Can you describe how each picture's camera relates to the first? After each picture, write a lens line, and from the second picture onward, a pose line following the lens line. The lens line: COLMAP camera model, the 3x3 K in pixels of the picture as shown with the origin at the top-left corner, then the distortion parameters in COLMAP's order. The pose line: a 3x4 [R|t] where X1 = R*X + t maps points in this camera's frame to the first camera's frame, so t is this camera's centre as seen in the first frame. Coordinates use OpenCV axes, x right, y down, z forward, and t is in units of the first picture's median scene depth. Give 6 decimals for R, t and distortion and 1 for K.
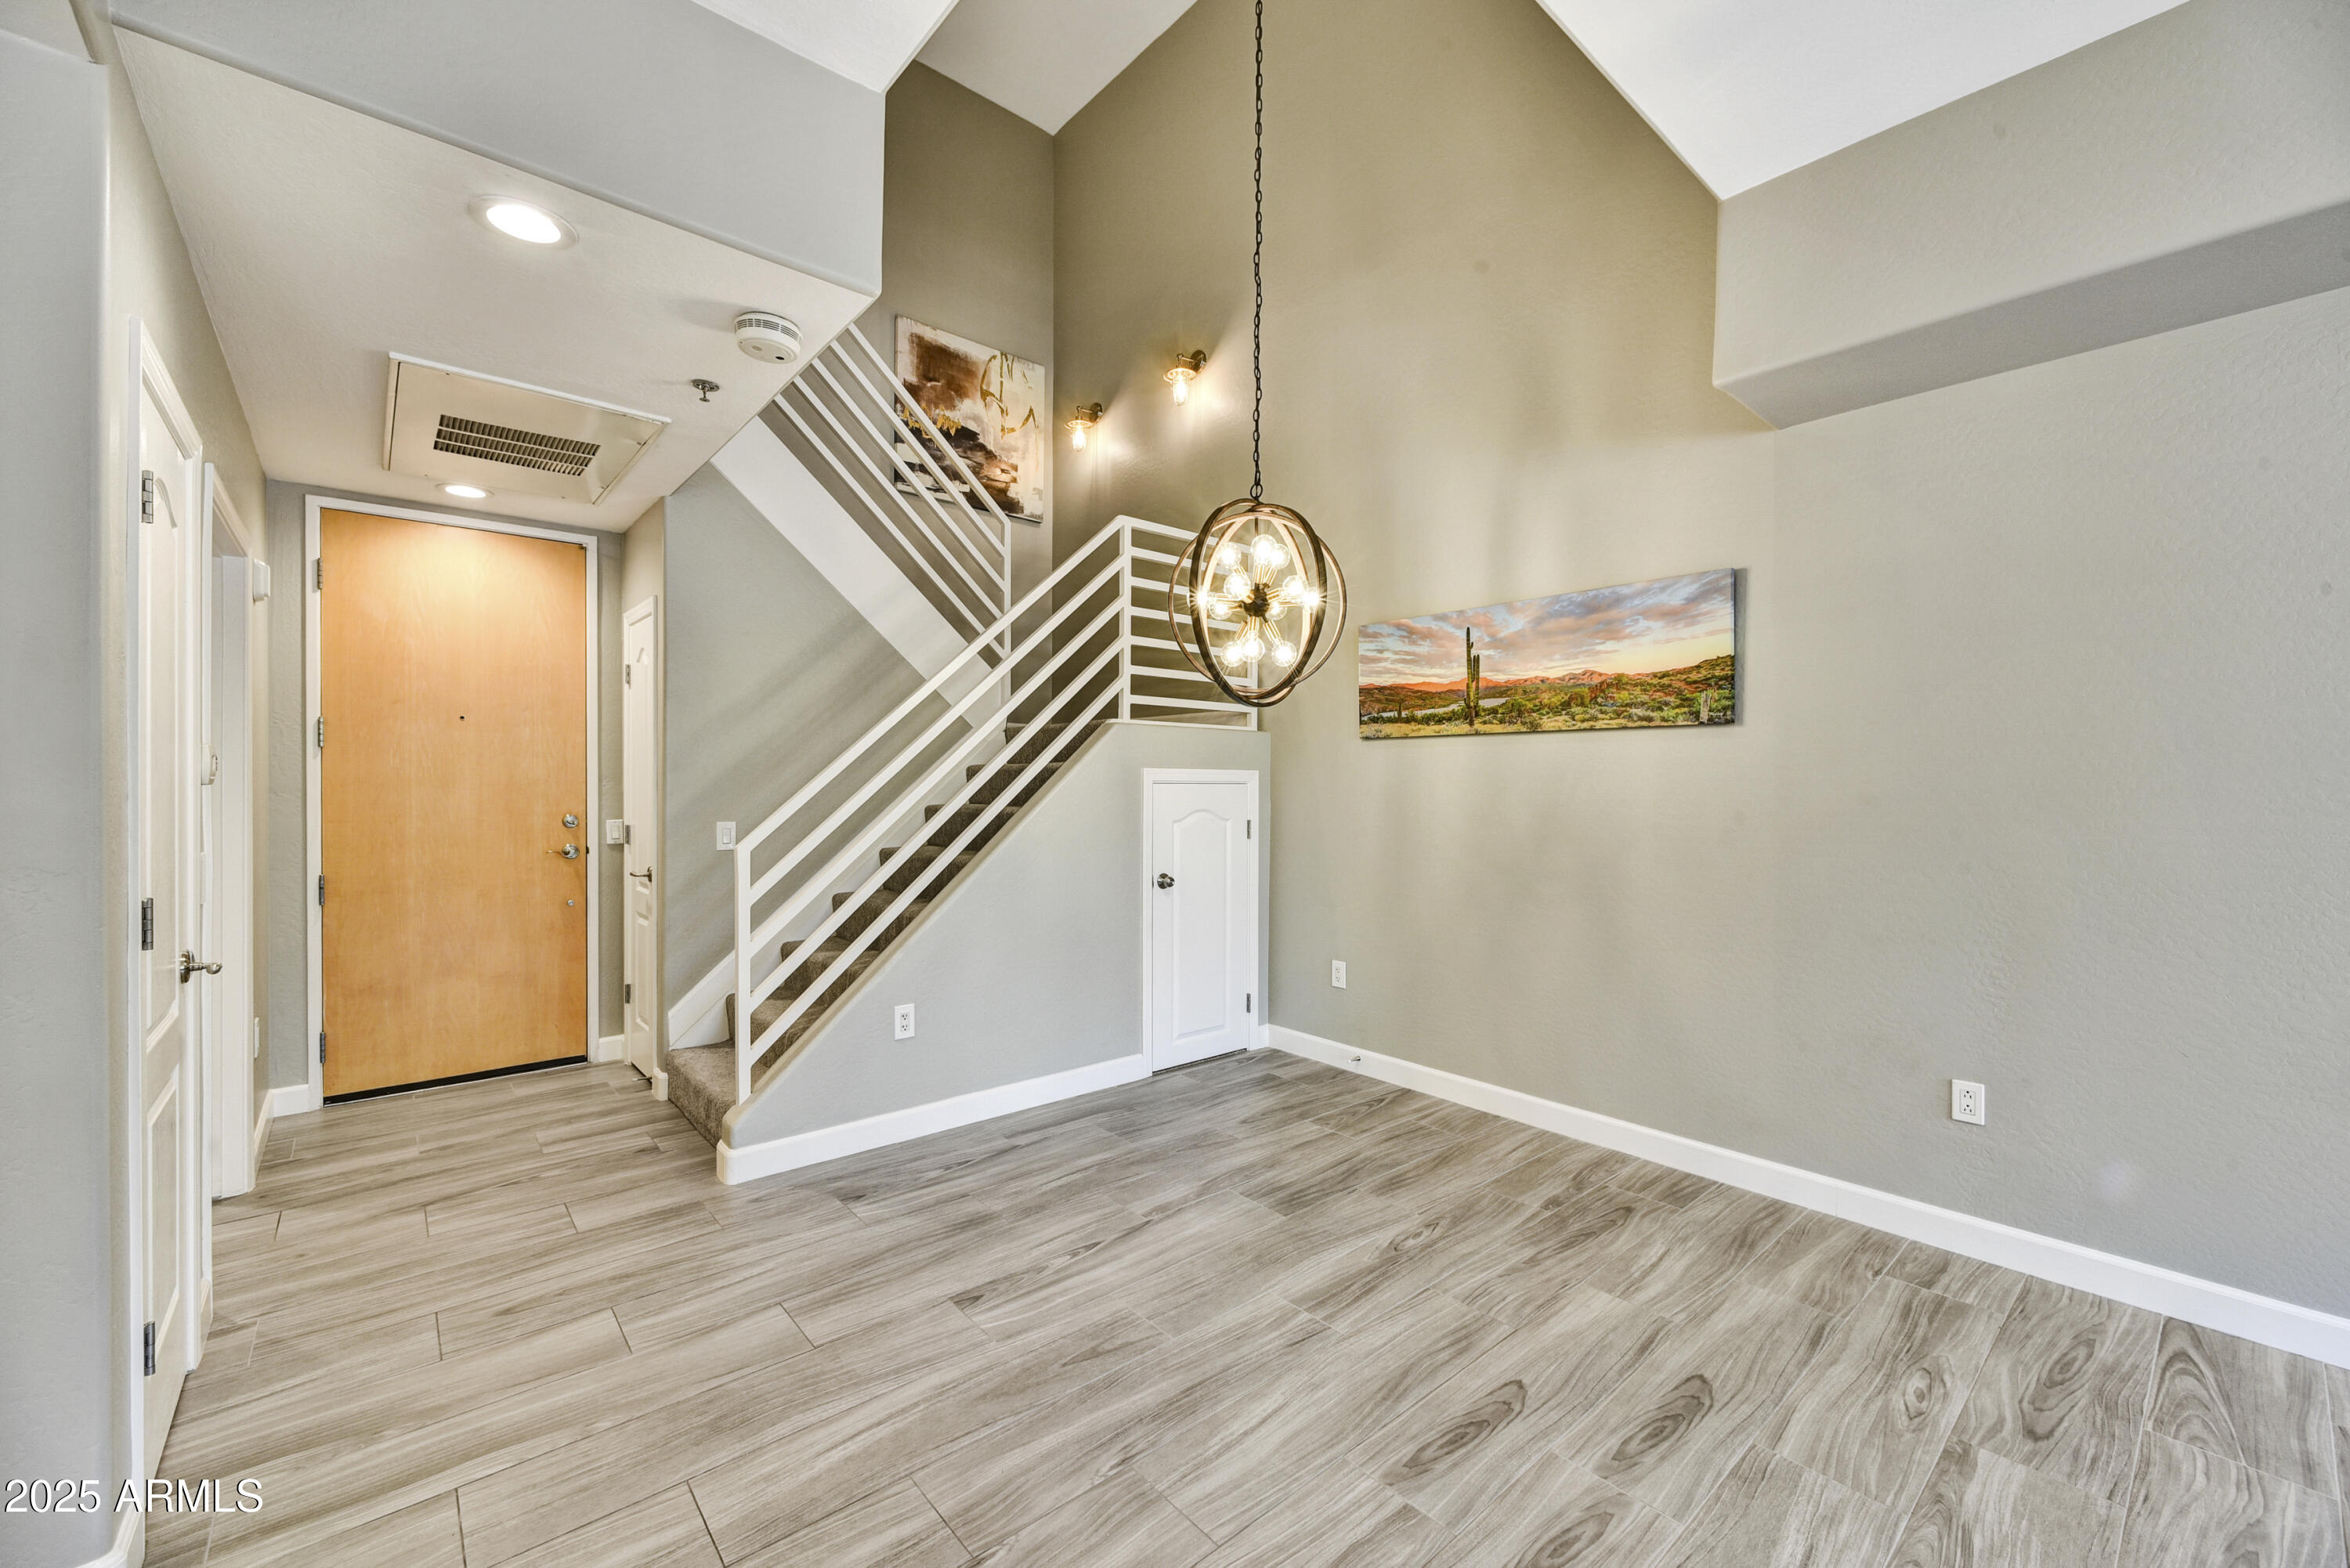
lens RADIAL K [[940.9, 0, 1172.4], [0, 940.9, 791.3], [0, 0, 1]] dist [-0.000720, -0.000142]
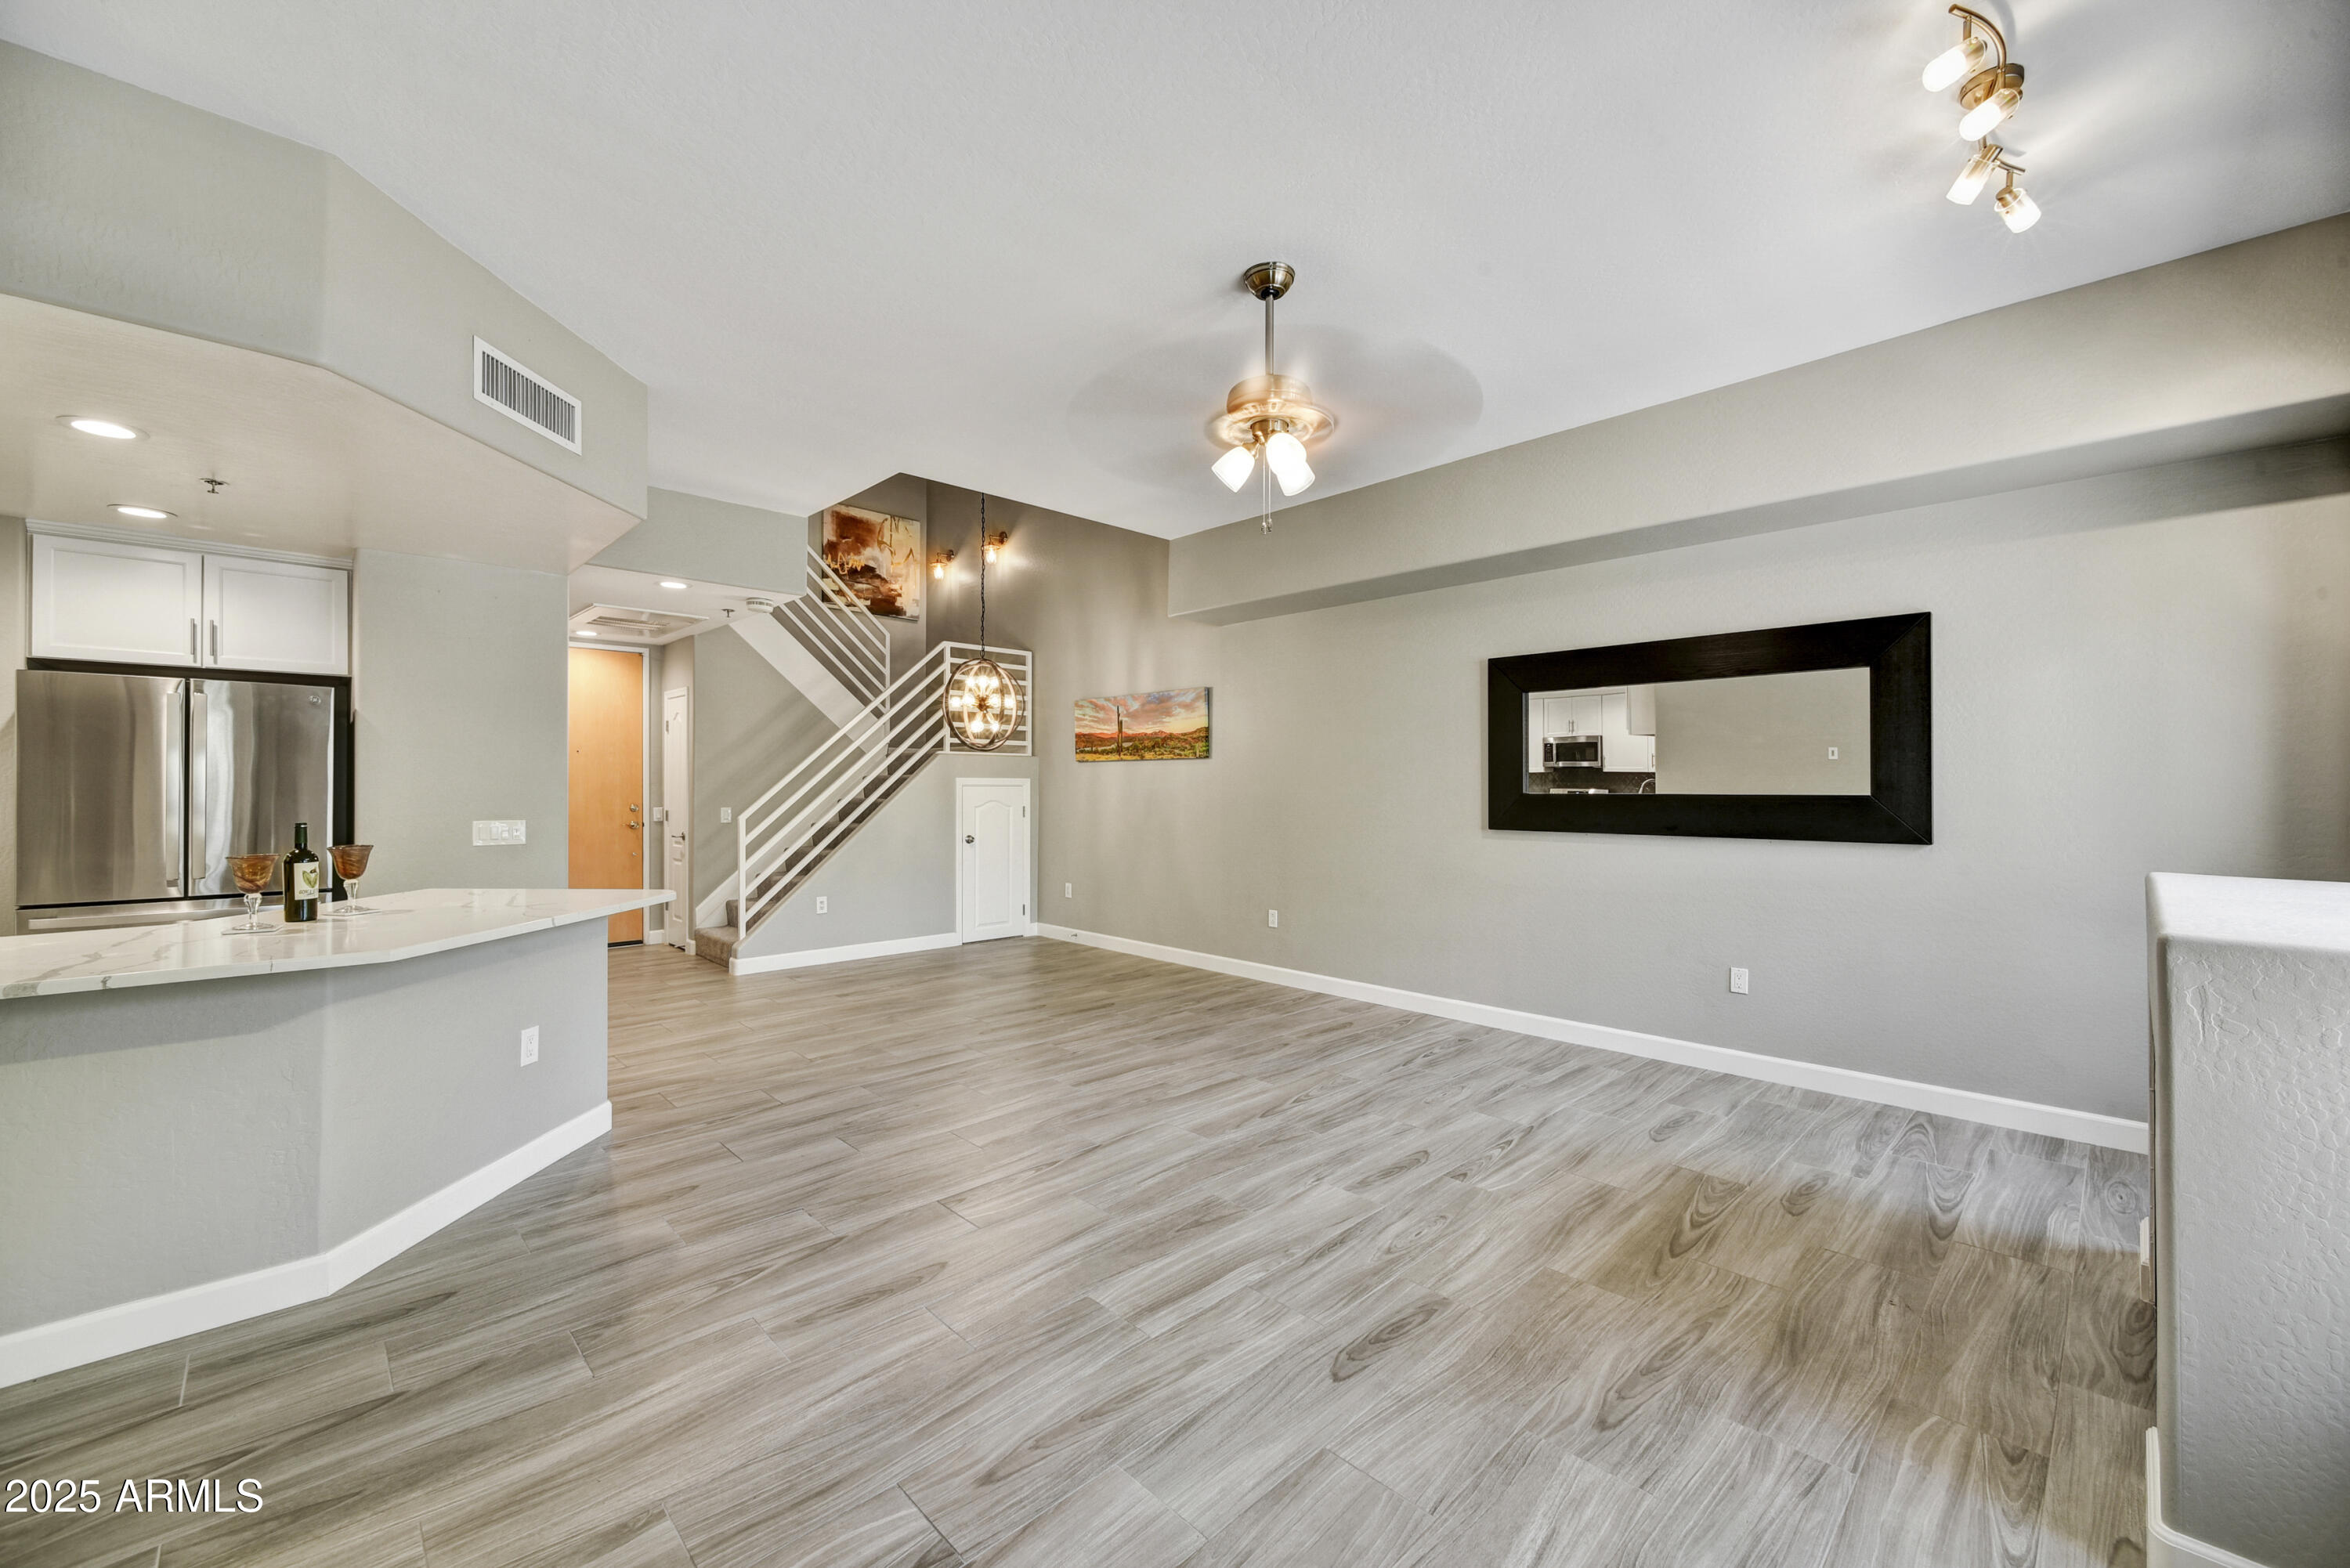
lens RADIAL K [[927.5, 0, 1170.9], [0, 927.5, 785.8], [0, 0, 1]] dist [-0.002060, -0.000401]
pose [[0.998428, -0.002936, 0.055975, 0.285177], [0.003380, 0.999964, -0.007829, 0.006692], [-0.055950, 0.008006, 0.998401, -0.834571]]
